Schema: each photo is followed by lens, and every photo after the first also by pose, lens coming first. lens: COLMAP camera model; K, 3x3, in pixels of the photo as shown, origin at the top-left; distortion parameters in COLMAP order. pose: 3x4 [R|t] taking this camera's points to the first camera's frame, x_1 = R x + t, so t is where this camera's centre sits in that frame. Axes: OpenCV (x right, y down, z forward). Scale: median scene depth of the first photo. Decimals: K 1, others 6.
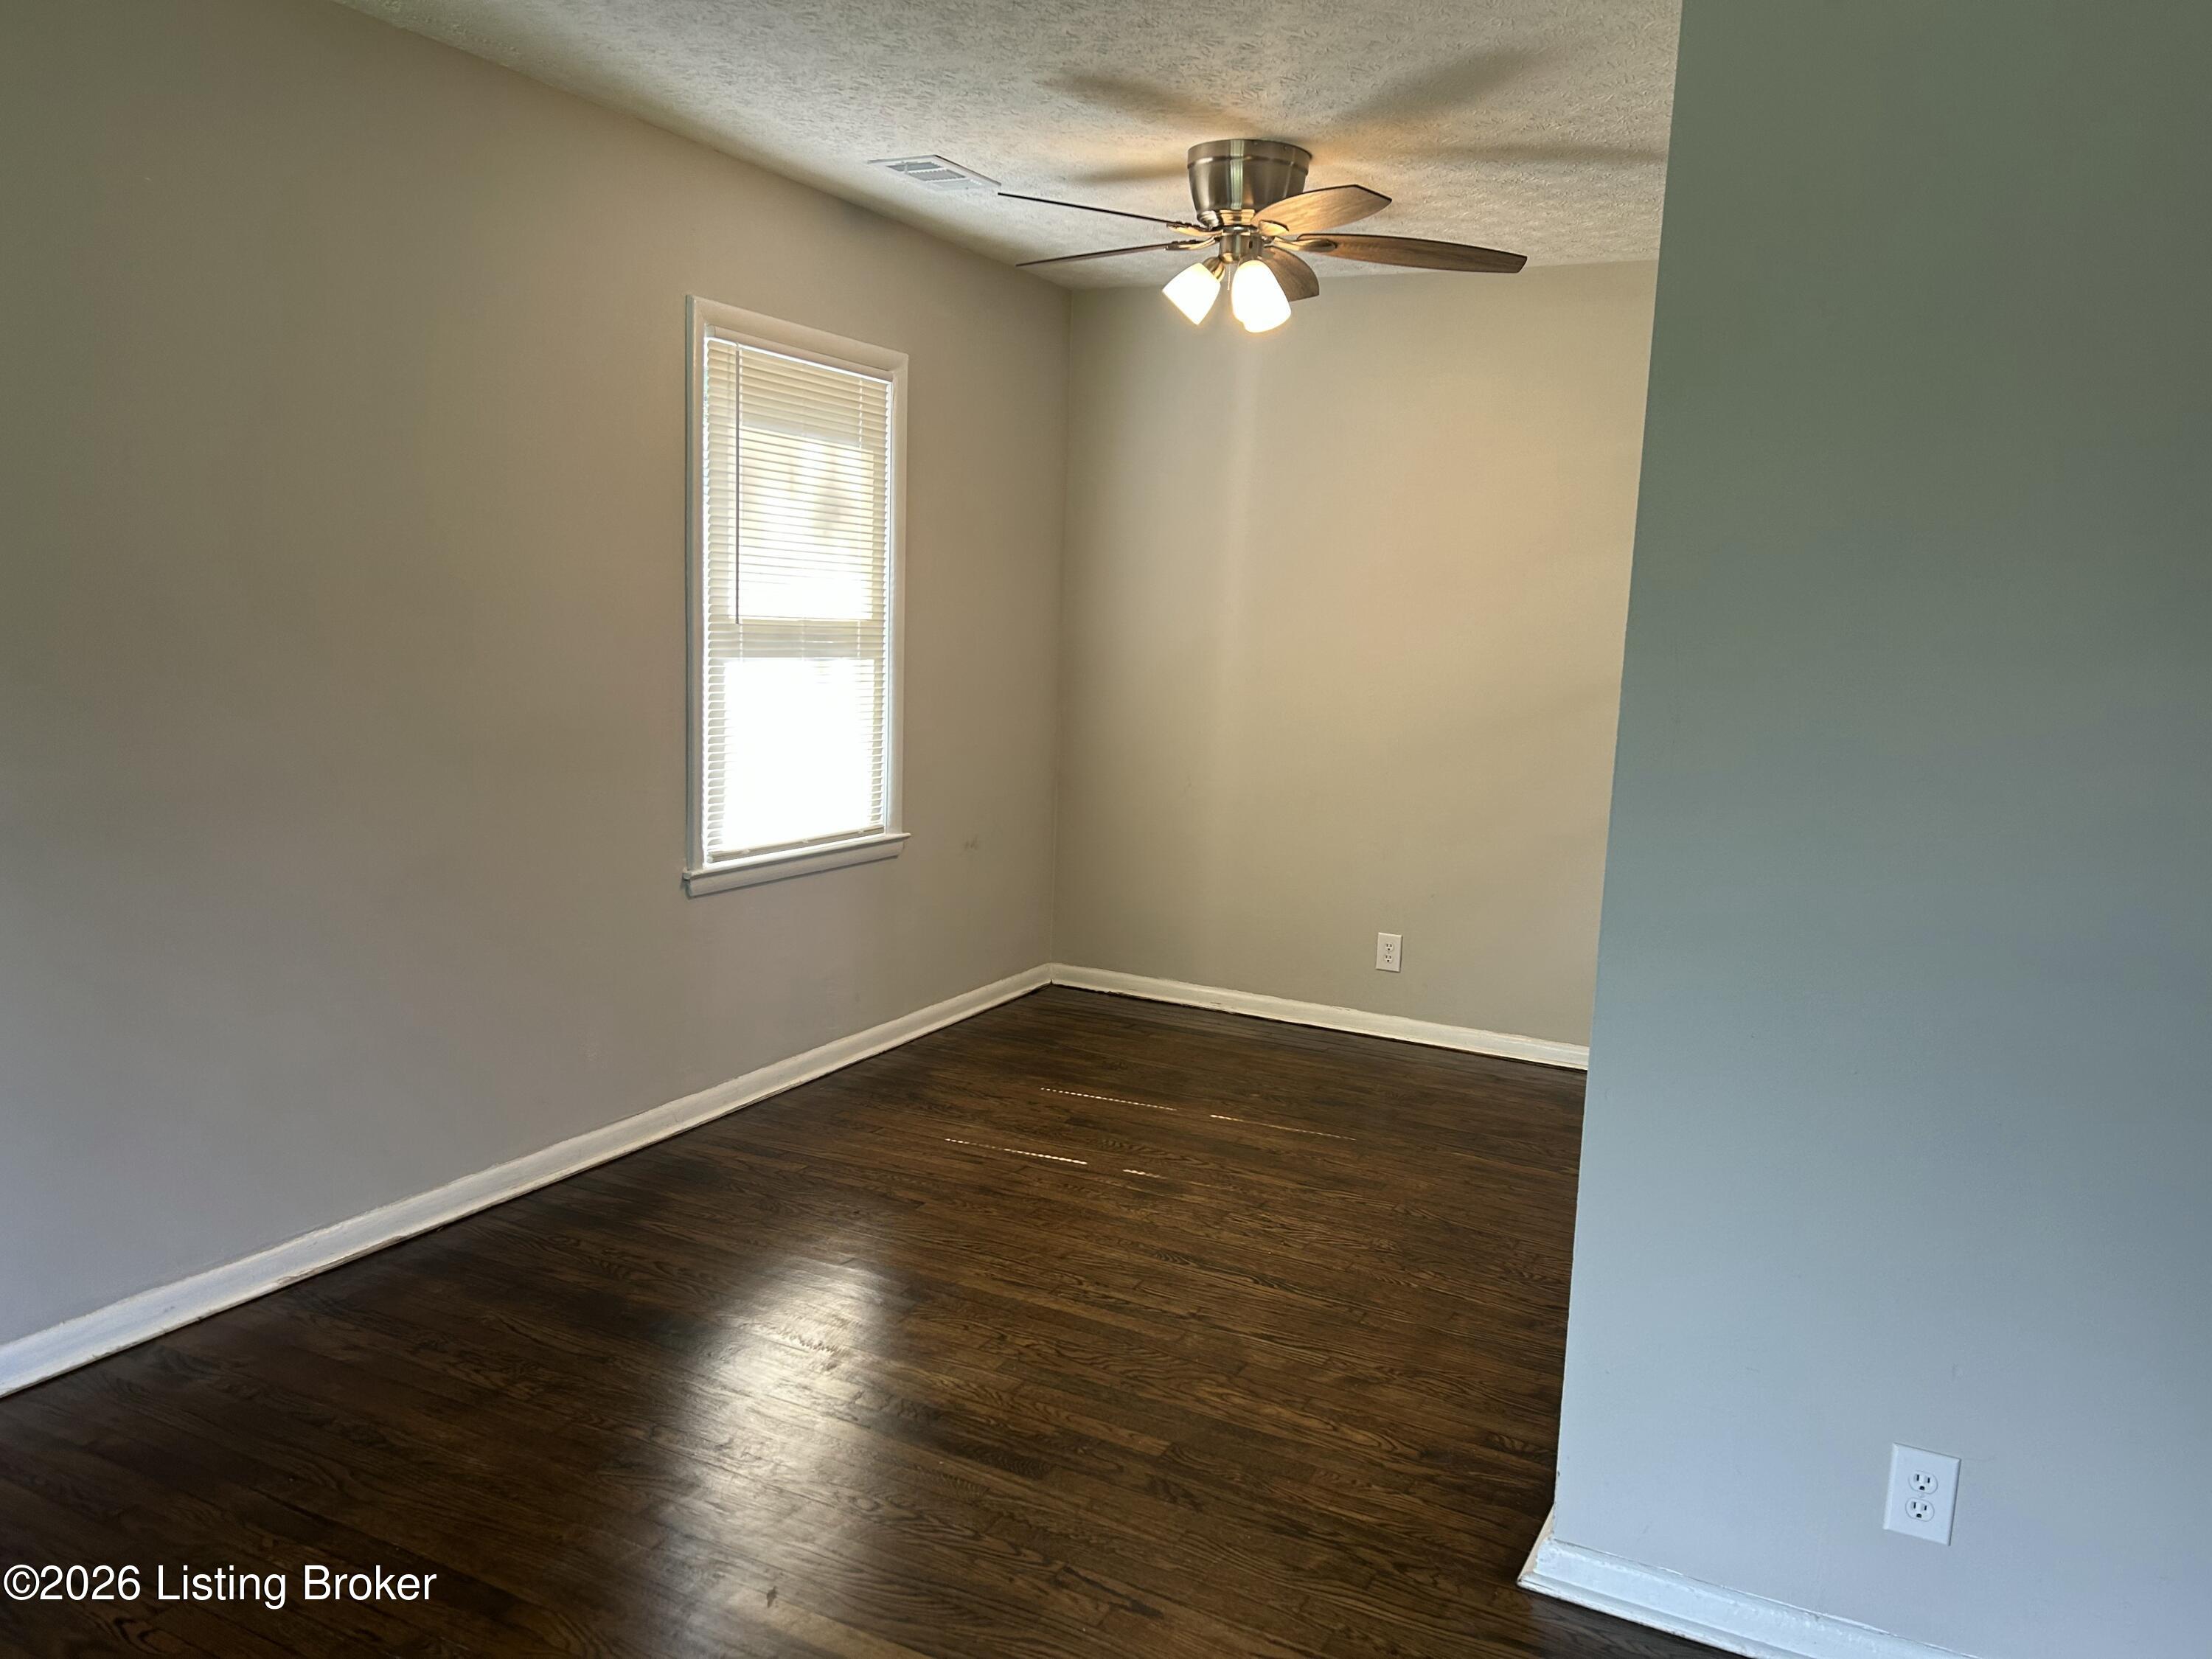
lens RADIAL K [[1670.9, 0, 1106.0], [0, 1670.9, 829.5], [0, 0, 1]] dist [0.109555, -0.129868]
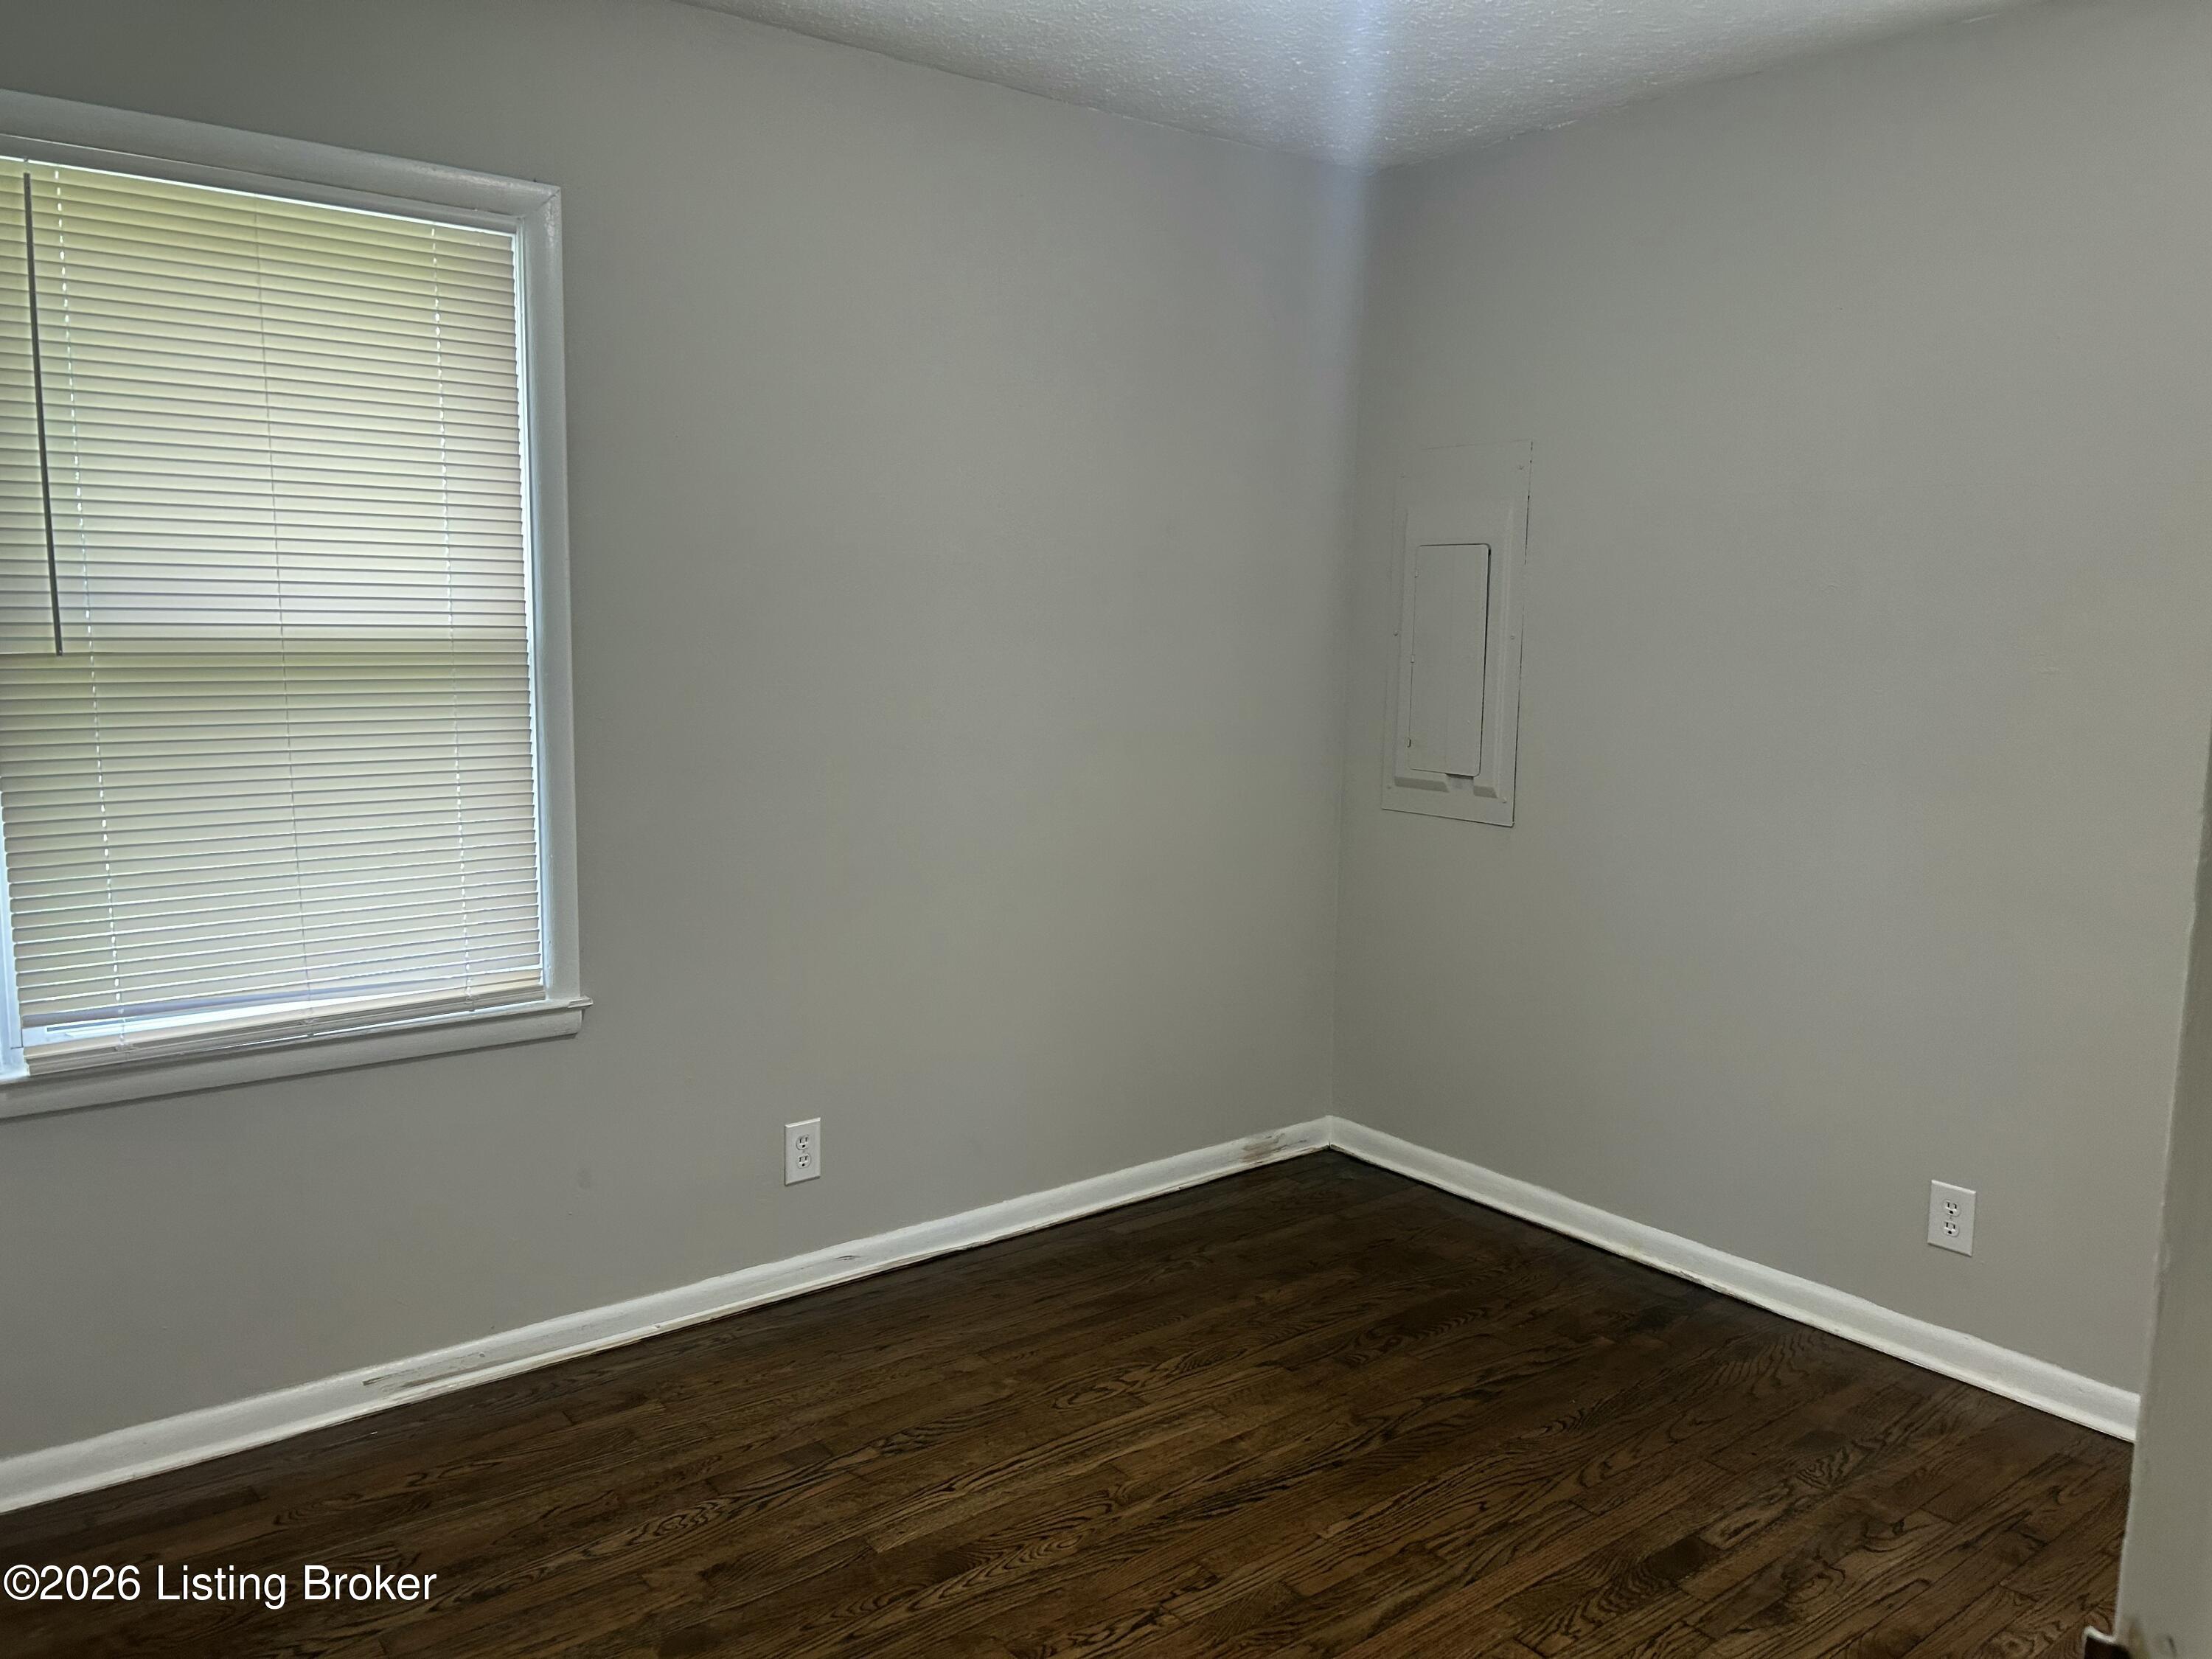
lens RADIAL K [[1670.9, 0, 1106.0], [0, 1670.9, 829.5], [0, 0, 1]] dist [0.109555, -0.129868]
pose [[0.914799, 0.034752, -0.402411, 0.290419], [-0.037881, 0.999282, 0.000182, -0.065288], [0.402128, 0.015078, 0.915459, 0.525876]]
